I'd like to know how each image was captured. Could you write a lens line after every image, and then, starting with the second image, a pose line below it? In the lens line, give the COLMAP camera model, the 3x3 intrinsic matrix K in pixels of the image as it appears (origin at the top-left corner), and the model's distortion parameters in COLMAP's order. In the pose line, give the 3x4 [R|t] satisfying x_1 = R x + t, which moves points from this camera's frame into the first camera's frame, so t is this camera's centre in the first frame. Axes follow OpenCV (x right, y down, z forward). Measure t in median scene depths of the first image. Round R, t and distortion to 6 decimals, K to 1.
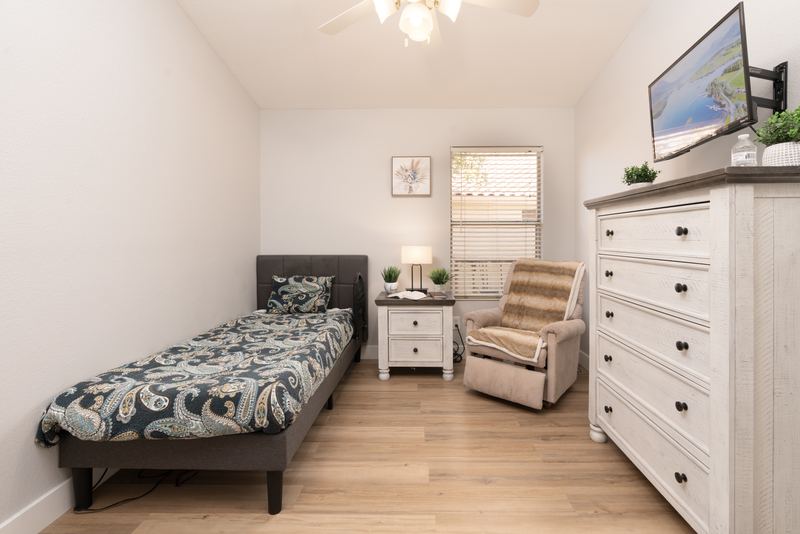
lens RADIAL K [[362.1, 0, 400.0], [0, 362.1, 267.0], [0, 0, 1]] dist [-0.003323, 0.000217]
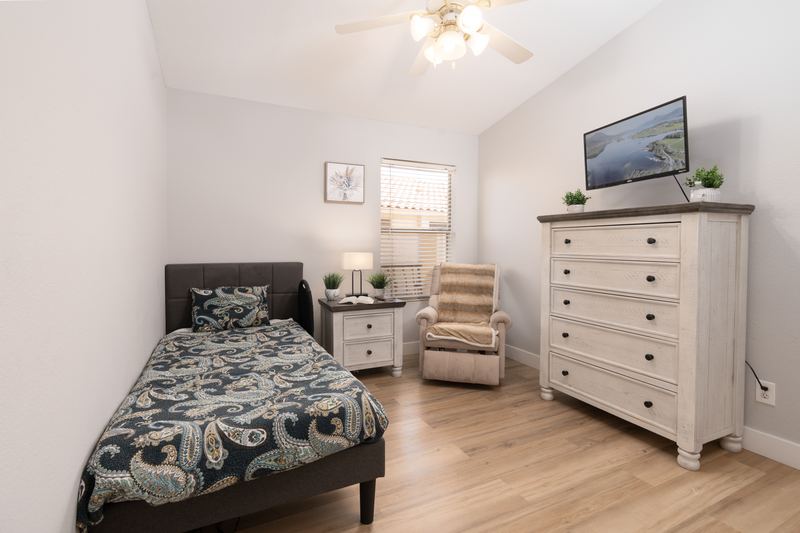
lens RADIAL K [[354.7, 0, 399.8], [0, 354.7, 280.4], [0, 0, 1]] dist [-0.002981, -0.000079]
pose [[0.904285, -0.038867, 0.425156, -0.343695], [0.029818, 0.999165, 0.027922, -0.003315], [-0.425886, -0.012572, 0.904689, 0.048997]]
